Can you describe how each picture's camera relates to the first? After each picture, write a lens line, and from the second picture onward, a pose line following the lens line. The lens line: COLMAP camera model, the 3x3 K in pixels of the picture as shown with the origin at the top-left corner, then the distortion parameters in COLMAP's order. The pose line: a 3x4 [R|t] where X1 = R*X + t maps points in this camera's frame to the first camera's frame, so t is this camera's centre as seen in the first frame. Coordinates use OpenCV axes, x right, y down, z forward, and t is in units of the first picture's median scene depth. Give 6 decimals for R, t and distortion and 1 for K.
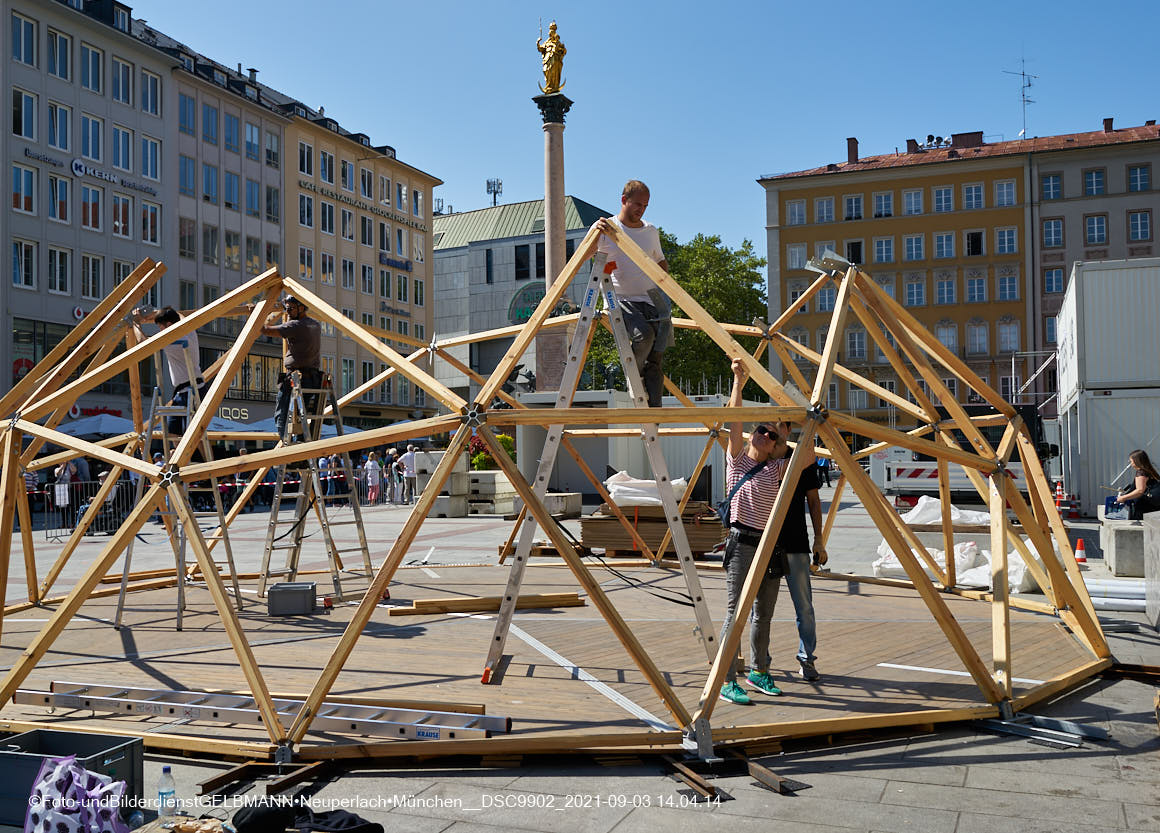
lens RADIAL K [[1218.3, 0, 533.1], [0, 1218.3, 418.3], [0, 0, 1]] dist [0.002132, 0.000000]
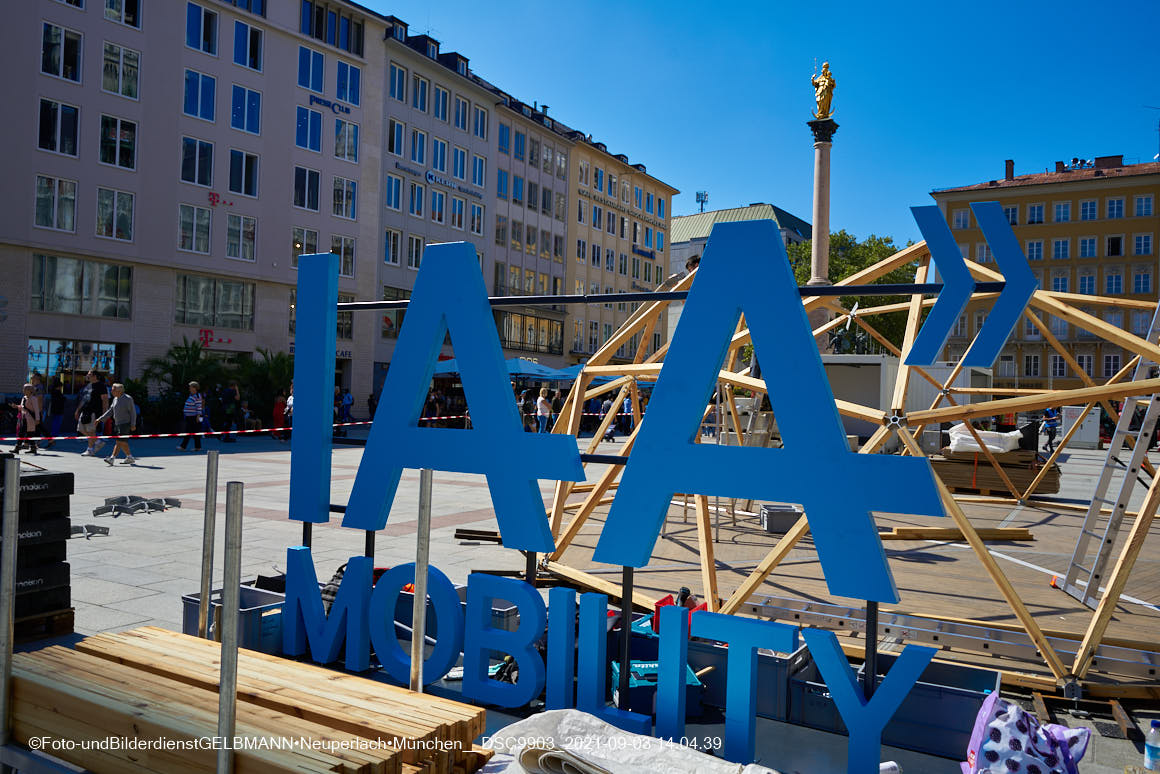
lens RADIAL K [[906.4, 0, 574.7], [0, 906.4, 389.7], [0, 0, 1]] dist [-0.002853, 0.003876]
pose [[0.988709, 0.041733, -0.143917, -0.040945], [-0.038764, 0.998975, 0.023373, 0.001244], [0.144745, -0.017530, 0.989314, 0.012198]]
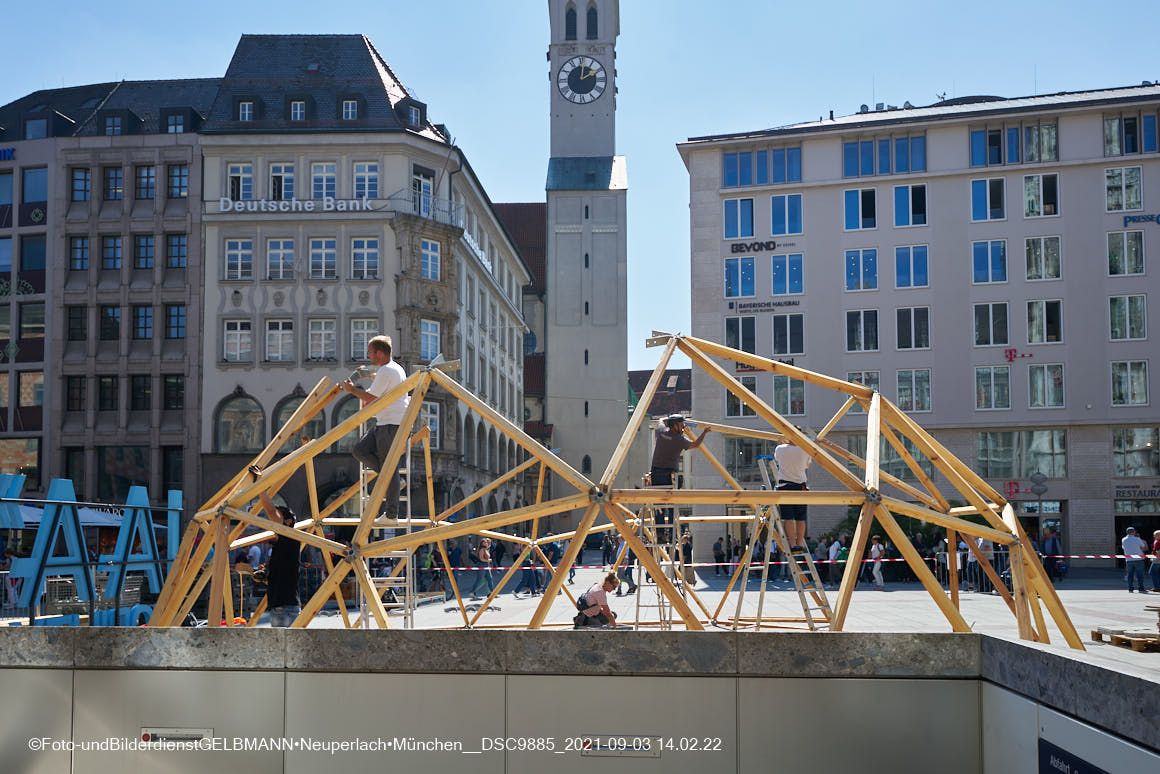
lens RADIAL K [[906.4, 0, 573.7], [0, 906.4, 494.8], [0, 0, 1]] dist [-0.002853, 0.003876]
pose [[0.293271, -0.038966, -0.955235, 0.117280], [0.033515, 0.998974, -0.030460, 0.002320], [0.955442, -0.023082, 0.294276, 0.097221]]
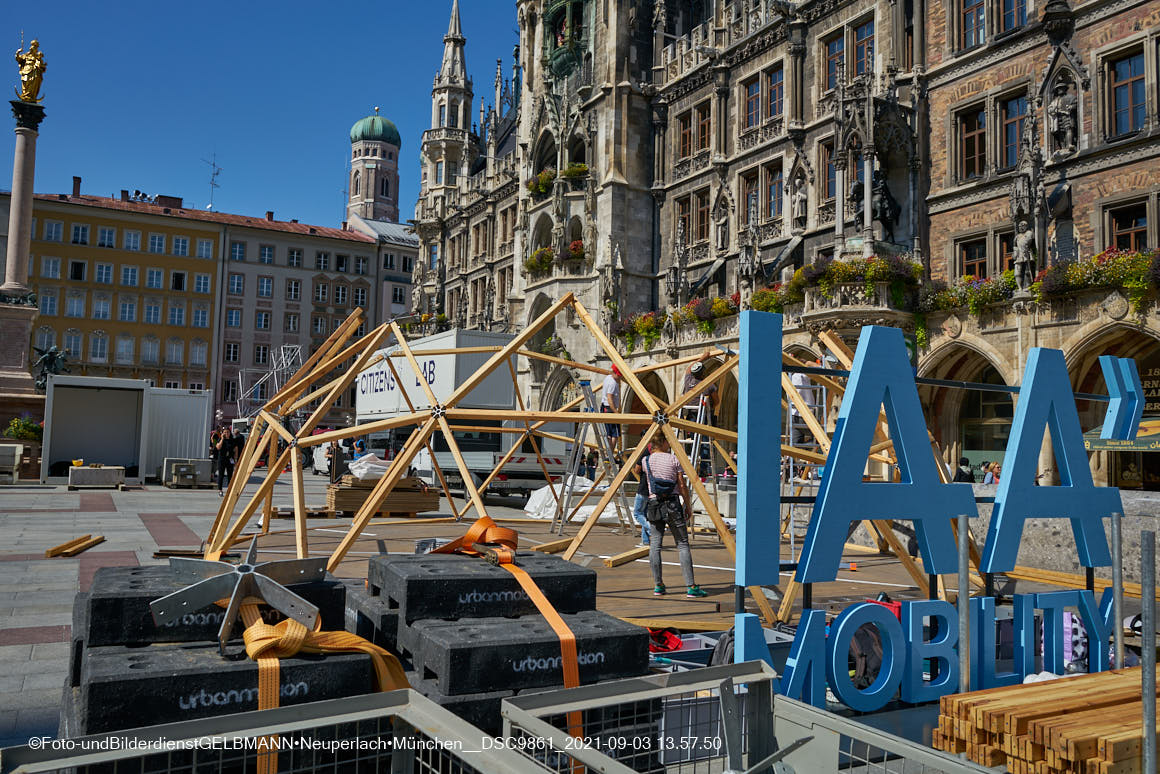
lens RADIAL K [[906.4, 0, 576.1], [0, 906.4, 384.6], [0, 0, 1]] dist [-0.002853, 0.003876]
pose [[0.625139, 0.087700, 0.775570, -0.126791], [-0.062226, 0.996104, -0.062481, 0.003575], [-0.778029, -0.009202, 0.628161, 0.043234]]
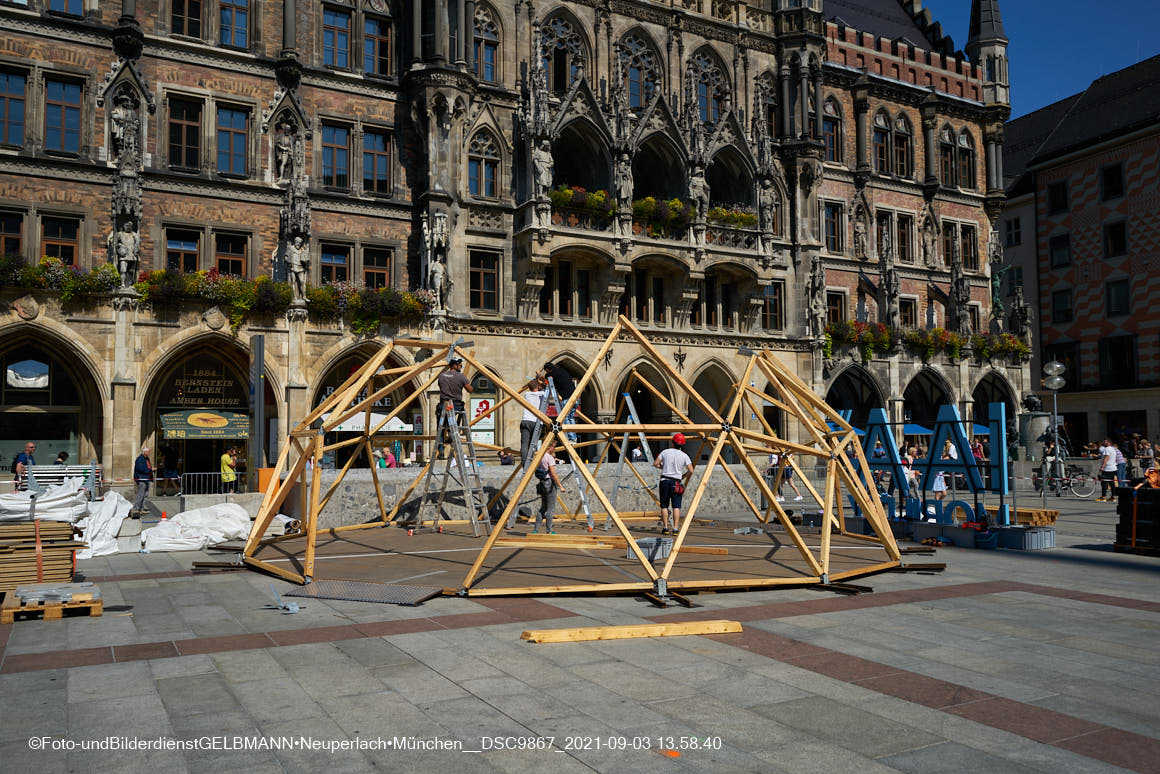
lens RADIAL K [[906.4, 0, 576.7], [0, 906.4, 383.1], [0, 0, 1]] dist [-0.002853, 0.003876]
pose [[-0.785074, 0.058516, 0.616631, -0.118915], [-0.004310, 0.994987, -0.099908, 0.008803], [-0.619386, -0.081093, -0.780887, 0.277555]]
